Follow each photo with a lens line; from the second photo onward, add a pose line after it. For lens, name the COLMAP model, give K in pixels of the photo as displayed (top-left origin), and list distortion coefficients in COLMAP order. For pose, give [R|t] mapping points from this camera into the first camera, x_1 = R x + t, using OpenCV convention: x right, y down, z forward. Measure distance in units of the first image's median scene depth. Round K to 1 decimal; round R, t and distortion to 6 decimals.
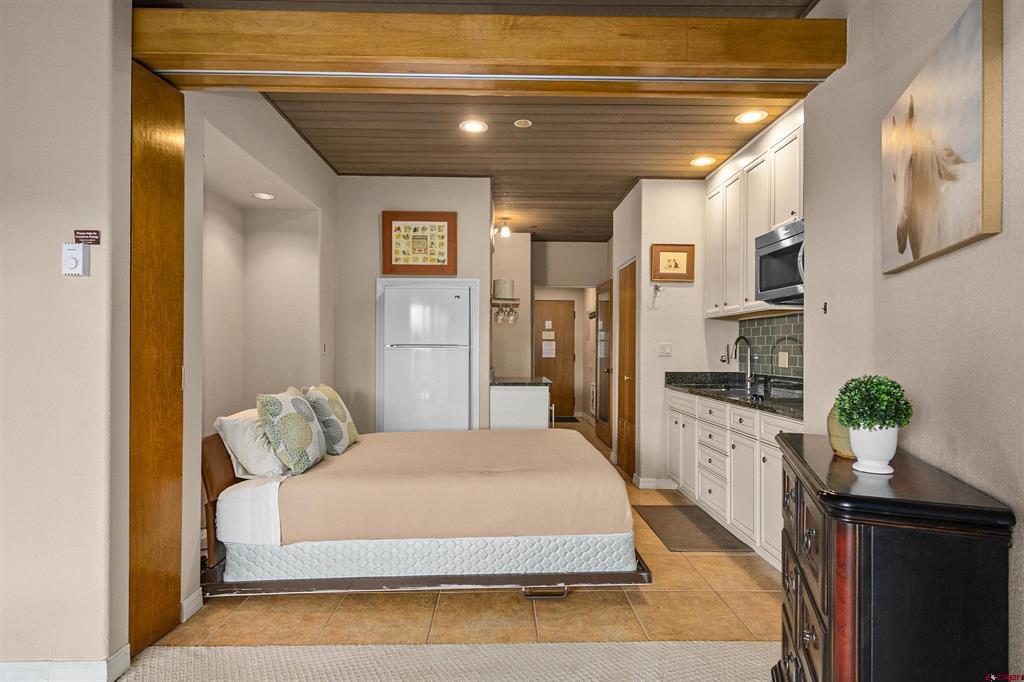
lens RADIAL K [[528.7, 0, 505.5], [0, 528.7, 343.8], [0, 0, 1]] dist [-0.006103, -0.001618]
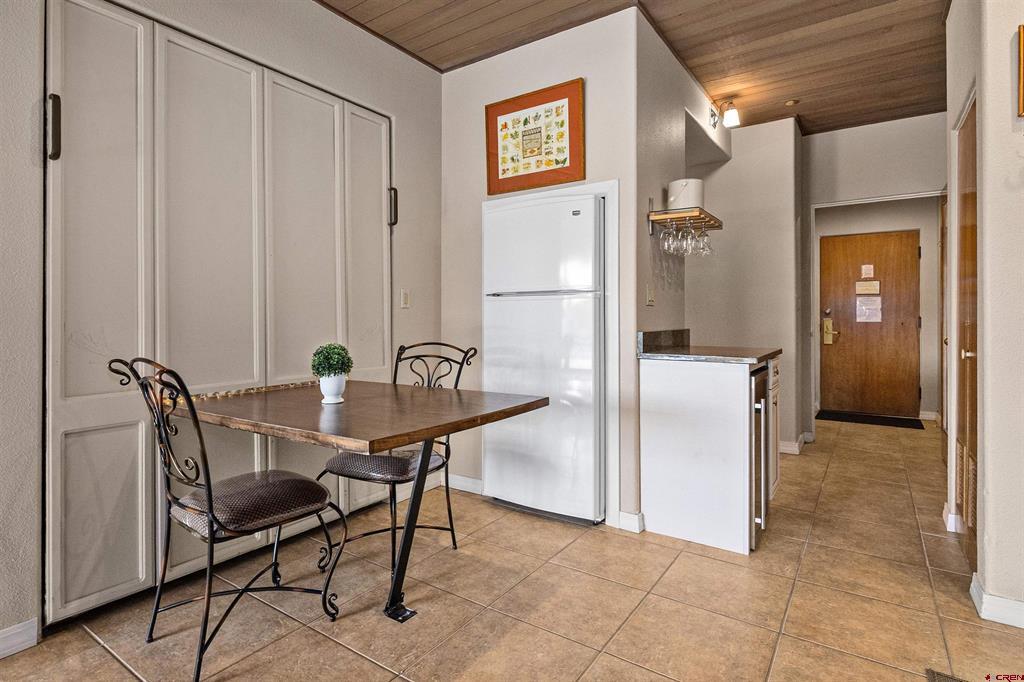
lens RADIAL K [[528.7, 0, 491.1], [0, 528.7, 318.1], [0, 0, 1]] dist [-0.006103, -0.001618]
pose [[0.803992, -0.006246, -0.594607, 0.190825], [0.009384, 0.999954, 0.002185, 0.031453], [0.594566, -0.007337, 0.804013, 0.432438]]
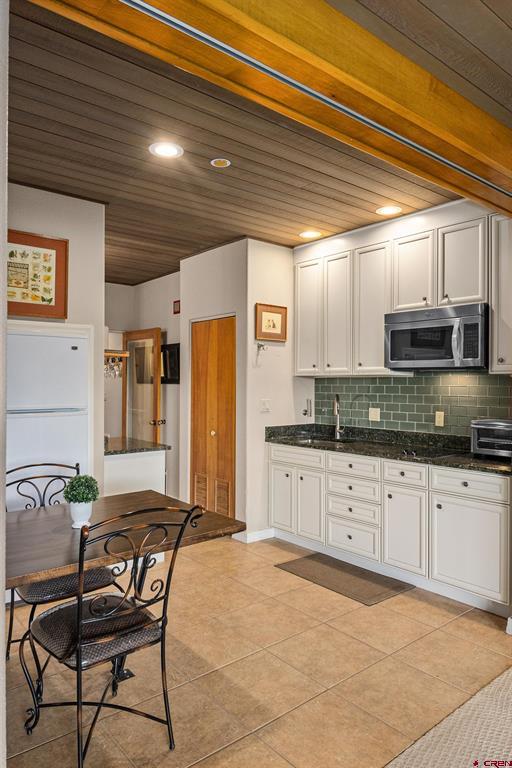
lens RADIAL K [[521.3, 0, 251.0], [0, 521.3, 381.4], [0, 0, 1]] dist [0.005424, -0.002558]
pose [[0.779904, -0.000038, 0.625899, -0.366971], [-0.004842, 0.999970, 0.006094, -0.043228], [-0.625881, -0.007784, 0.779880, 0.215907]]
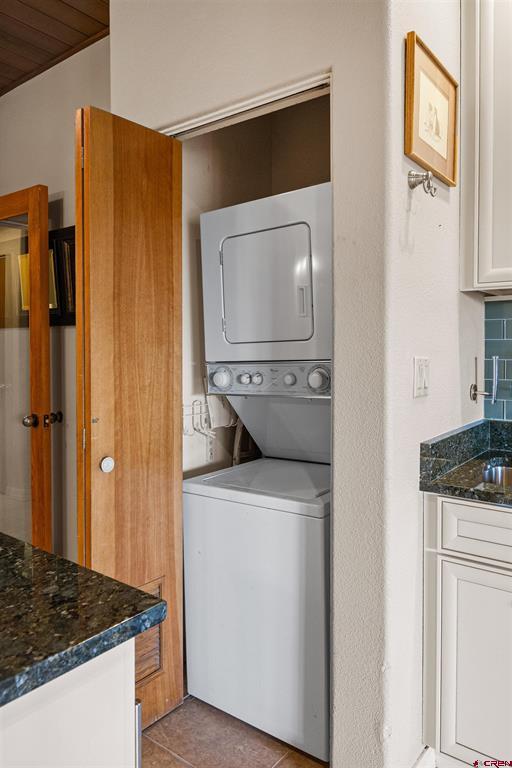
lens RADIAL K [[554.1, 0, 258.1], [0, 554.1, 360.8], [0, 0, 1]] dist [0.002858, -0.000412]
pose [[0.618309, -0.026326, 0.785494, -0.032661], [-0.001323, 0.999403, 0.034537, -0.010665], [-0.785934, -0.022394, 0.617904, 0.871877]]
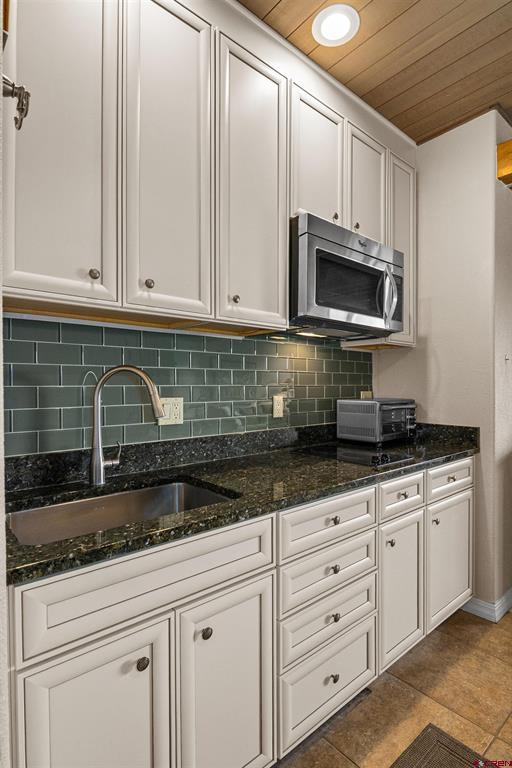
lens RADIAL K [[396.5, 0, 258.2], [0, 396.5, 386.9], [0, 0, 1]] dist [-0.006103, -0.001618]
pose [[-0.643601, -0.005670, 0.765340, 0.117321], [-0.006379, 0.999978, 0.002044, 0.001998], [-0.765334, -0.003566, -0.643623, 1.024080]]
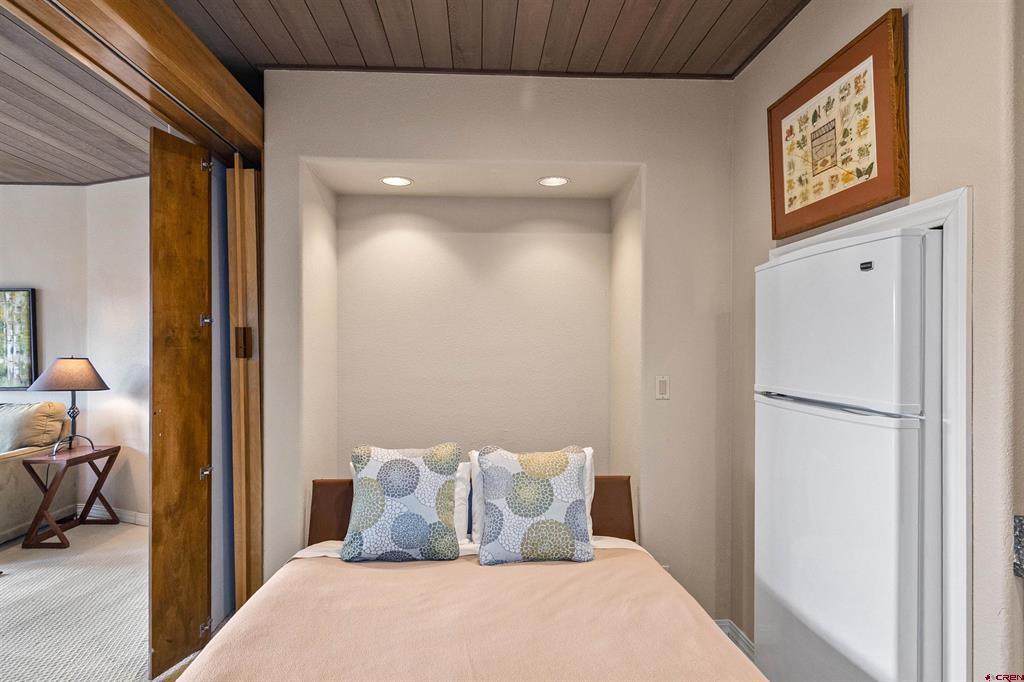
lens RADIAL K [[528.7, 0, 476.2], [0, 528.7, 344.8], [0, 0, 1]] dist [-0.006103, -0.001618]
pose [[0.006420, -0.006536, -0.999958, 0.237025], [0.004970, 0.999966, -0.006504, -0.036549], [0.999967, -0.004928, 0.006452, 0.731070]]
